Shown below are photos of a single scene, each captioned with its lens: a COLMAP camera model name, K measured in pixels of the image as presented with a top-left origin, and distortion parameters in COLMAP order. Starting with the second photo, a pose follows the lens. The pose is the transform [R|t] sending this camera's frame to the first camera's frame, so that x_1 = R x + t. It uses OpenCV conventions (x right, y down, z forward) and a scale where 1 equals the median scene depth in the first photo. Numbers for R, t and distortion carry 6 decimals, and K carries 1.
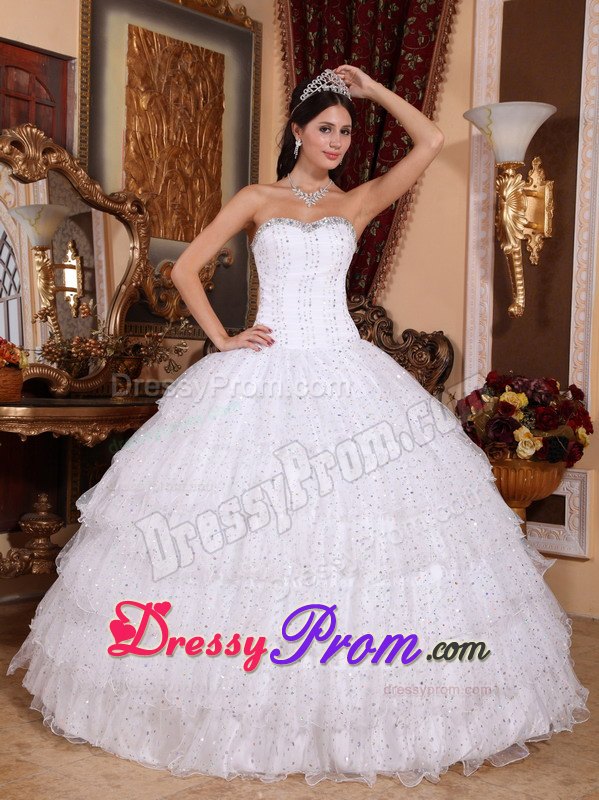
lens RADIAL K [[1065.5, 0, 299.5], [0, 1065.5, 400.0], [0, 0, 1]] dist [0.024365, 0.070766]
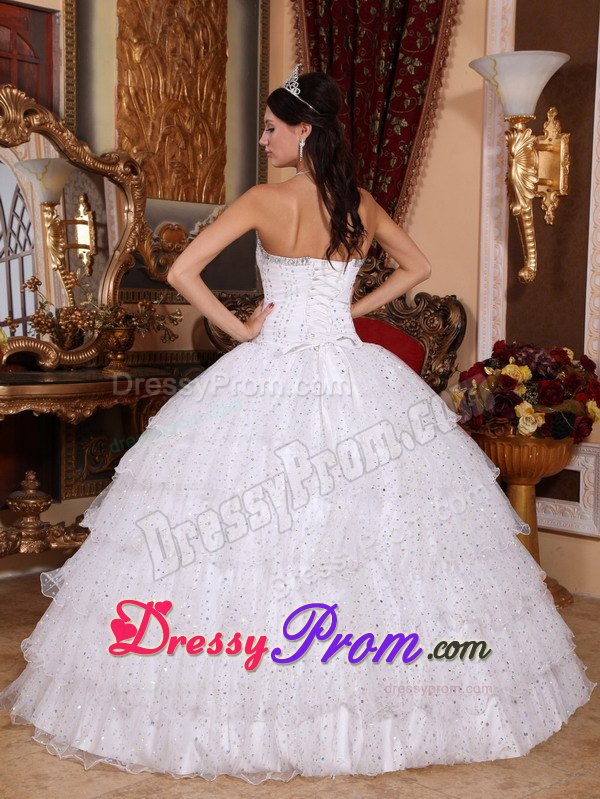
lens RADIAL K [[1141.5, 0, 300.0], [0, 1141.5, 399.5], [0, 0, 1]] dist [0.064744, 0.014622]
pose [[0.998380, -0.004895, -0.056694, 0.057583], [0.007498, 0.998923, 0.045786, -0.021142], [0.056409, -0.046137, 0.997341, -0.019126]]
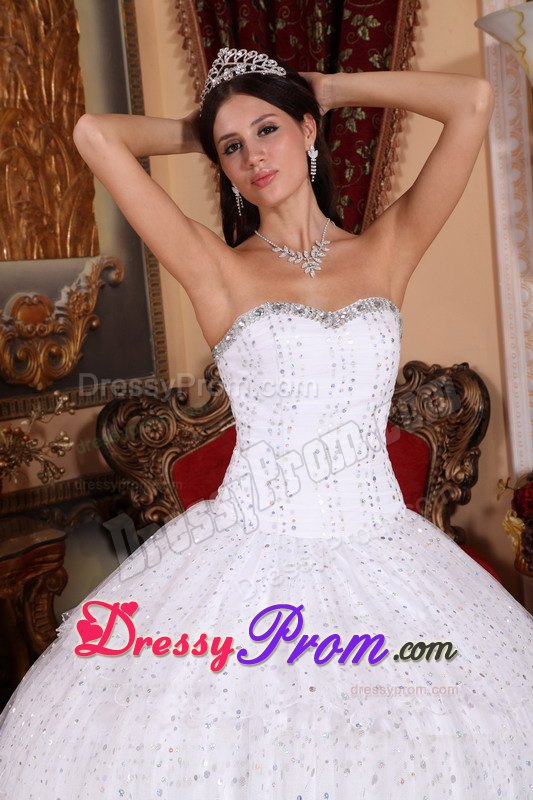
lens RADIAL K [[1494.6, 0, 278.1], [0, 1494.6, 430.6], [0, 0, 1]] dist [0.267031, 0.018058]
pose [[0.993028, -0.113797, 0.030754, -0.010877], [0.112538, 0.992844, 0.039947, -0.077564], [-0.035080, -0.036208, 0.998728, 0.114488]]
